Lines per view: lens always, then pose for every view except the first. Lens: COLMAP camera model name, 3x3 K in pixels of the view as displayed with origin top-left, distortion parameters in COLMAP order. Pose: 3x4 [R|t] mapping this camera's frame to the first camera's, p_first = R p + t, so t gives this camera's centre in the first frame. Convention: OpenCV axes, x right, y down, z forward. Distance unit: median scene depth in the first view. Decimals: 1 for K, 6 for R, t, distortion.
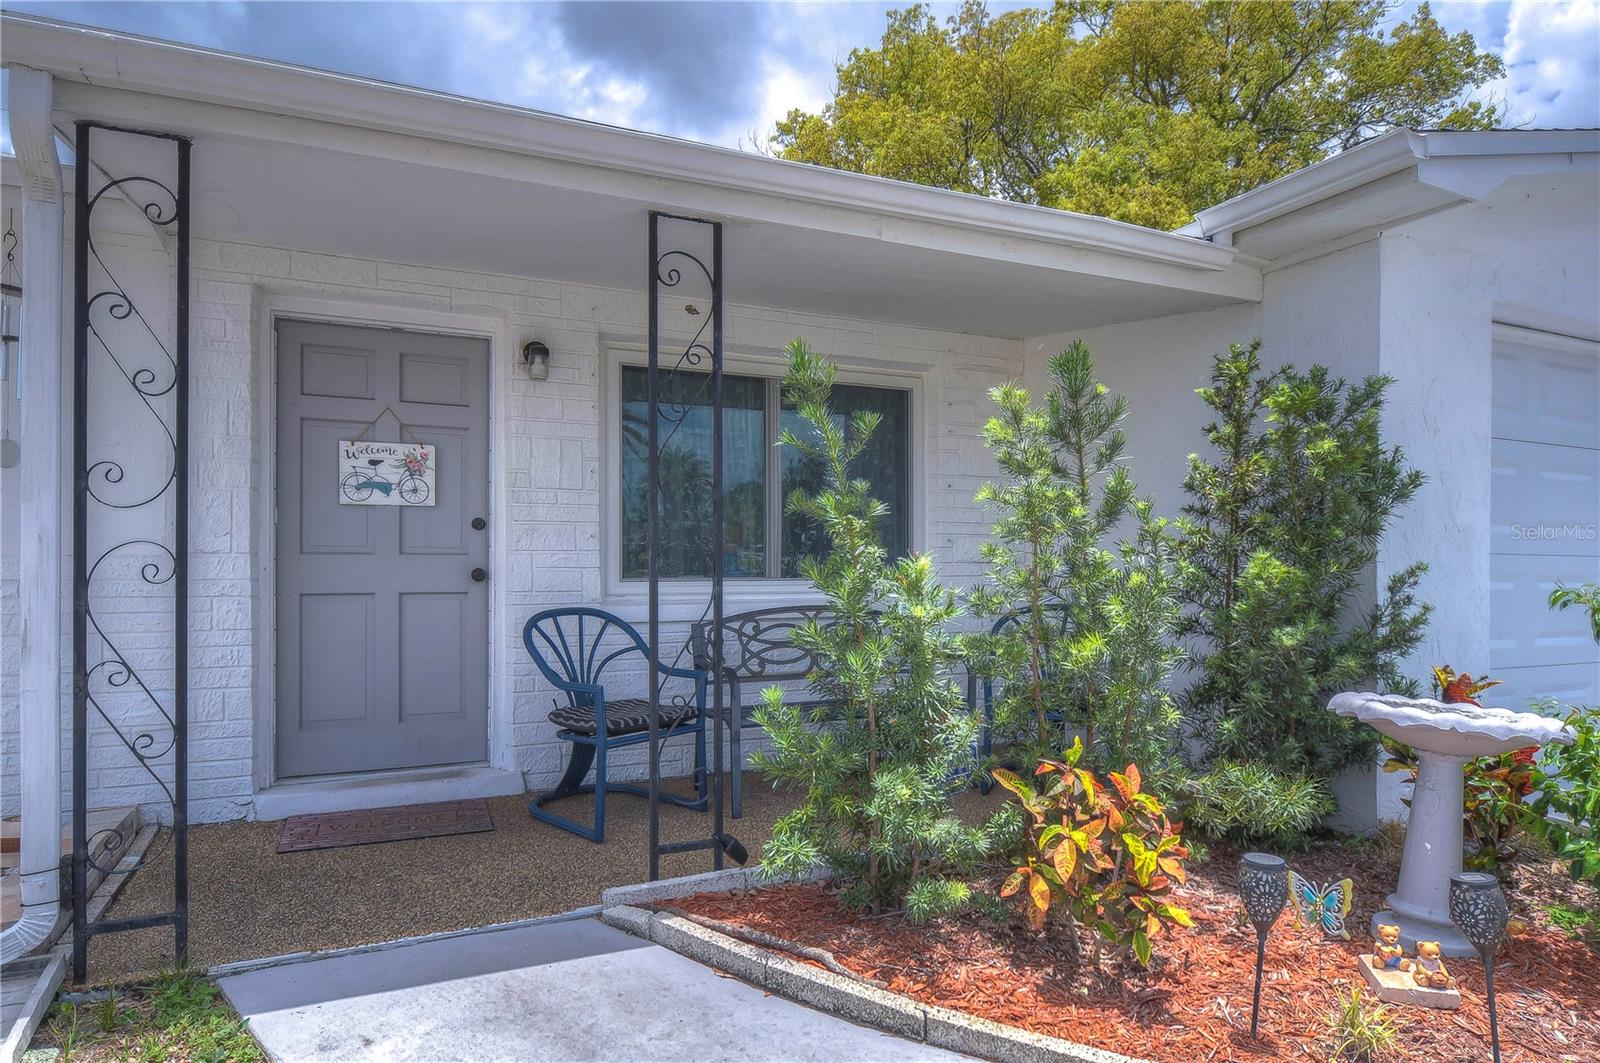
lens RADIAL K [[910.8, 0, 798.5], [0, 910.8, 564.3], [0, 0, 1]] dist [0.000355, -0.001129]
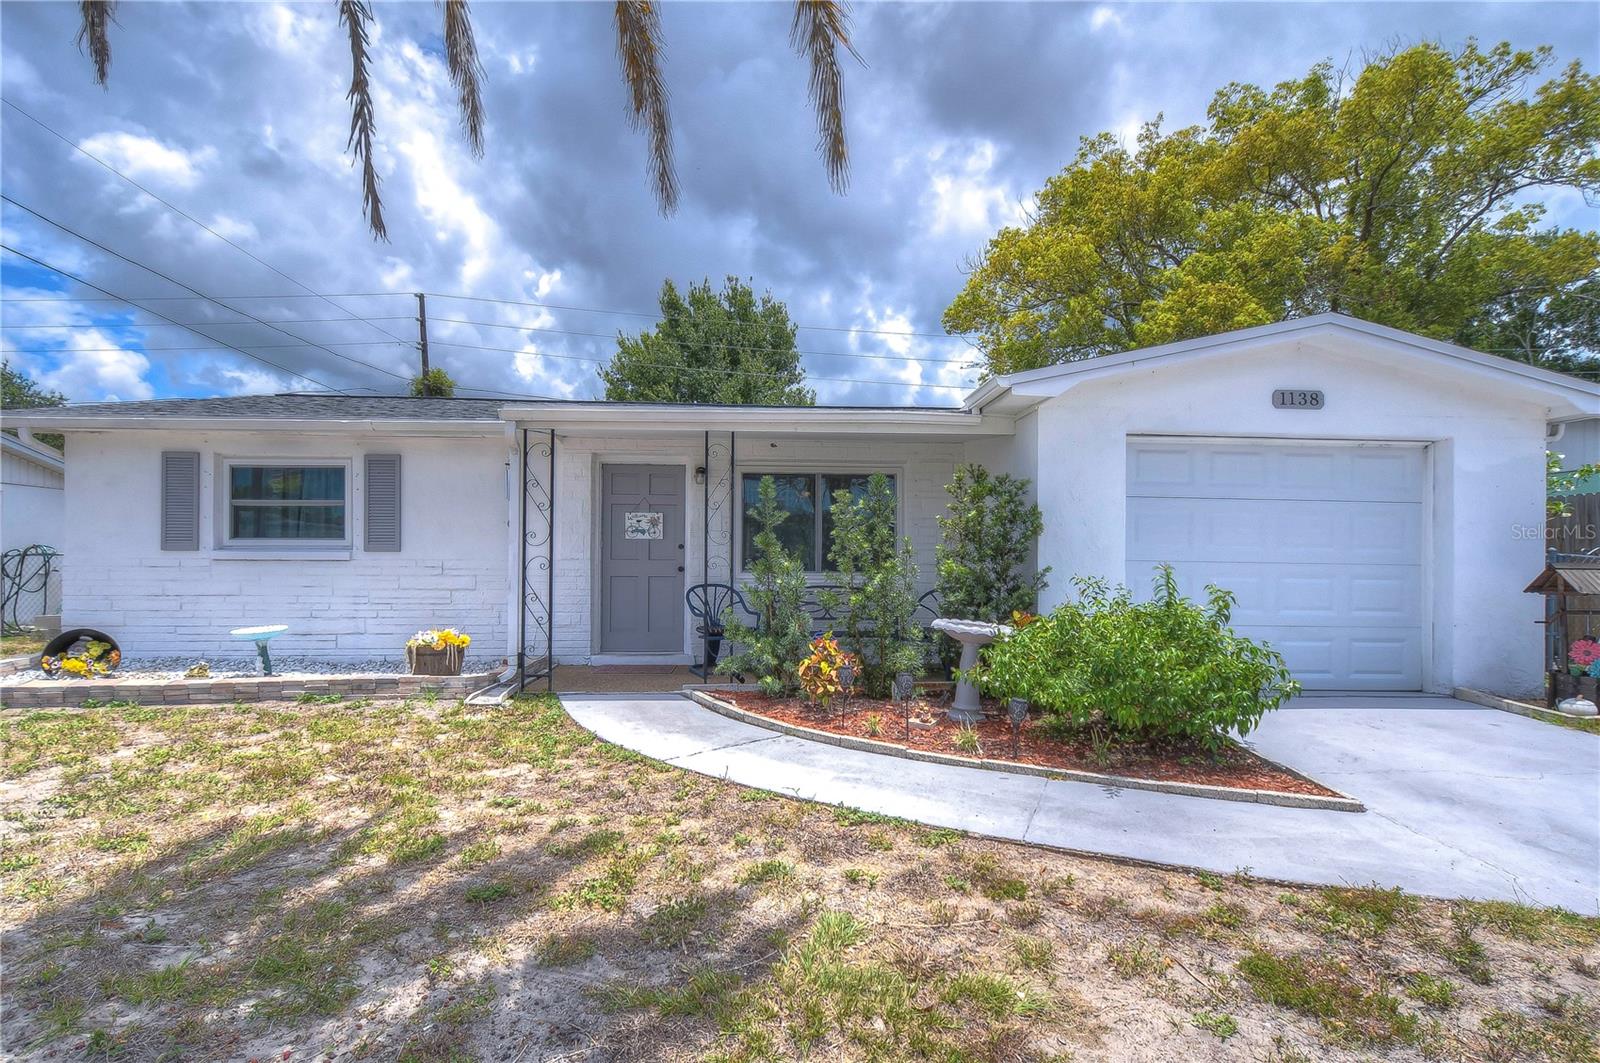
lens RADIAL K [[697.8, 0, 802.2], [0, 697.8, 559.3], [0, 0, 1]] dist [0.009586, -0.007634]
pose [[0.938844, 0.002181, -0.344336, 0.602887], [-0.005339, 0.999952, -0.008223, 0.000325], [0.344302, 0.009558, 0.938810, -0.602453]]
